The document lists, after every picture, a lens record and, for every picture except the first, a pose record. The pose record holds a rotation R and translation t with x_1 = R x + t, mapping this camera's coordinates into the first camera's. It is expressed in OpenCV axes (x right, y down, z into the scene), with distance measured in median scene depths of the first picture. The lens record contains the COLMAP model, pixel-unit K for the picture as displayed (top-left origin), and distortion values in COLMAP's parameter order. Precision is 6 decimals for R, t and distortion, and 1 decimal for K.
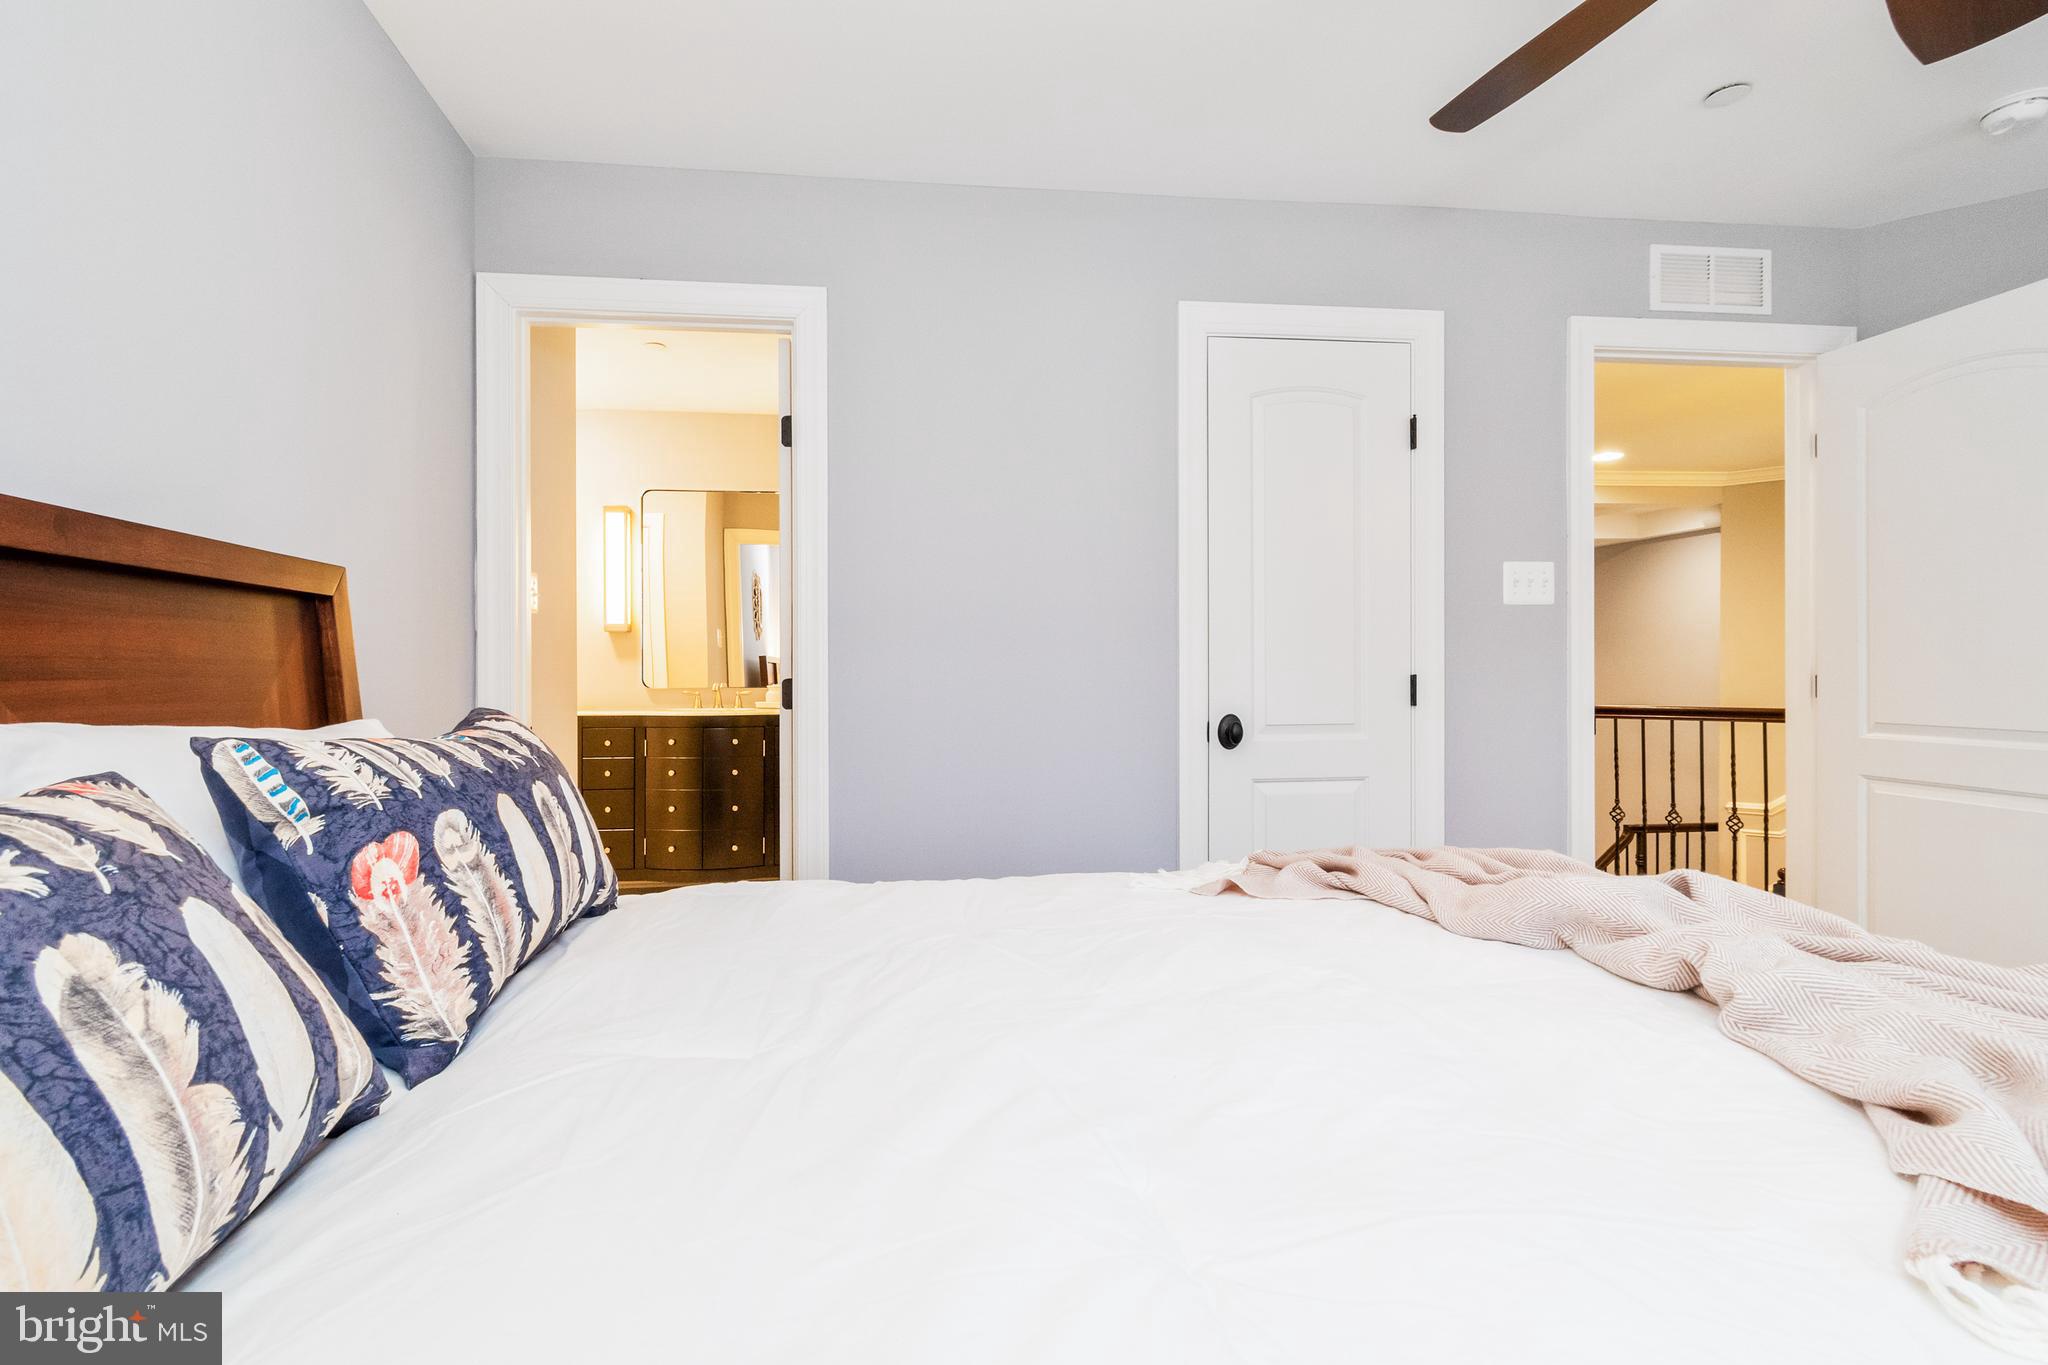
lens RADIAL K [[927.5, 0, 1063.8], [0, 927.5, 694.6], [0, 0, 1]] dist [0.000602, -0.000114]
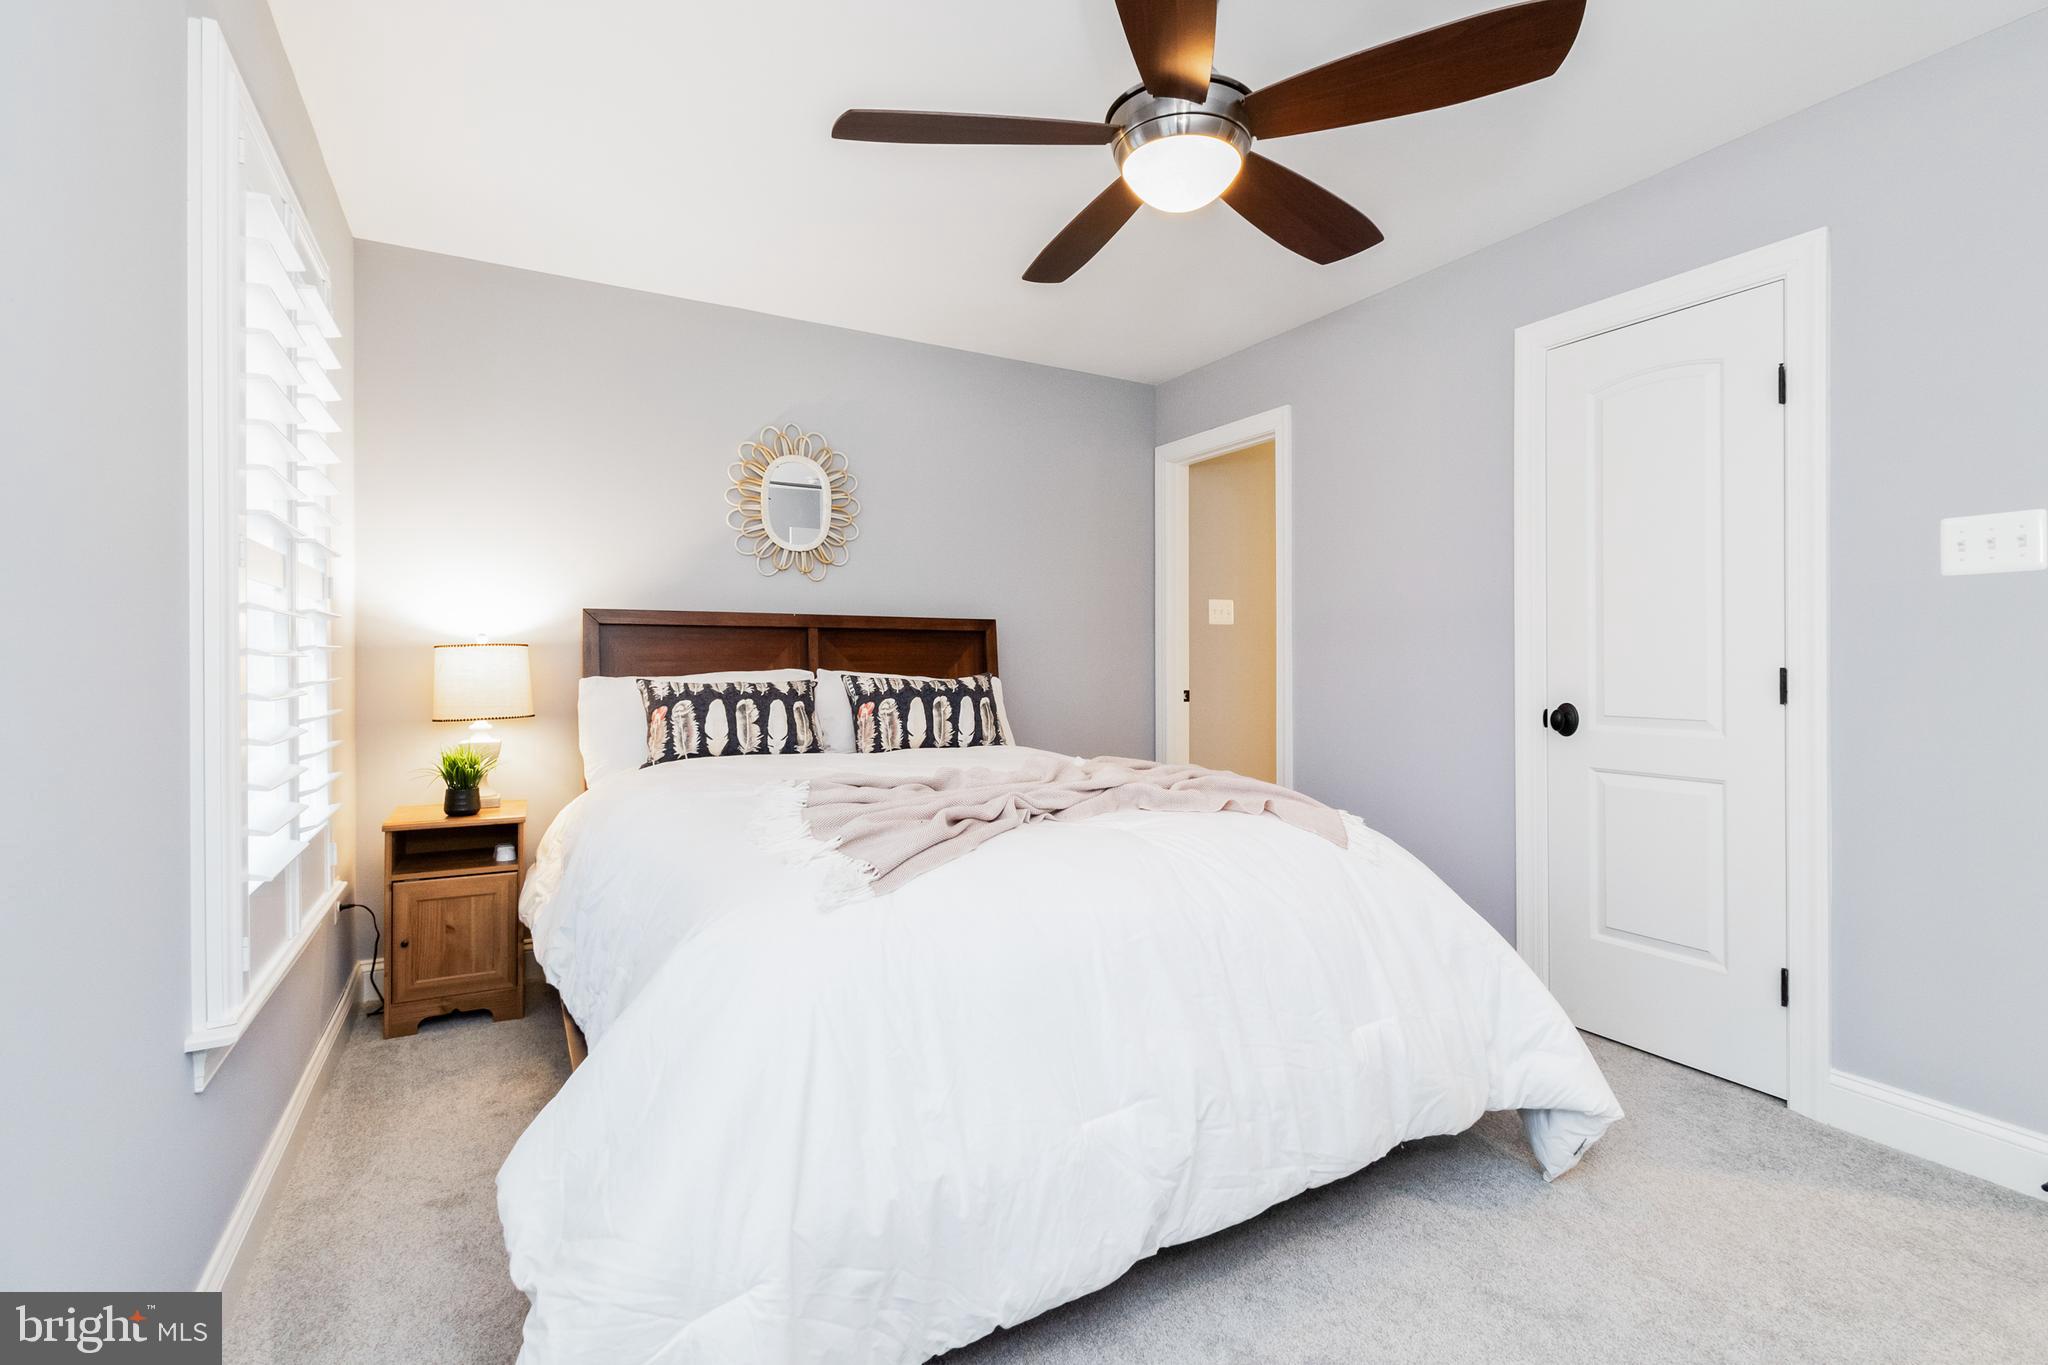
lens RADIAL K [[925.0, 0, 1024.7], [0, 925.0, 655.4], [0, 0, 1]] dist [0.000432, -0.000021]
pose [[0.378222, 0.008530, -0.925676, 0.939245], [-0.022608, 0.999744, -0.000025, -0.018192], [0.925439, 0.020937, 0.378318, 0.040888]]
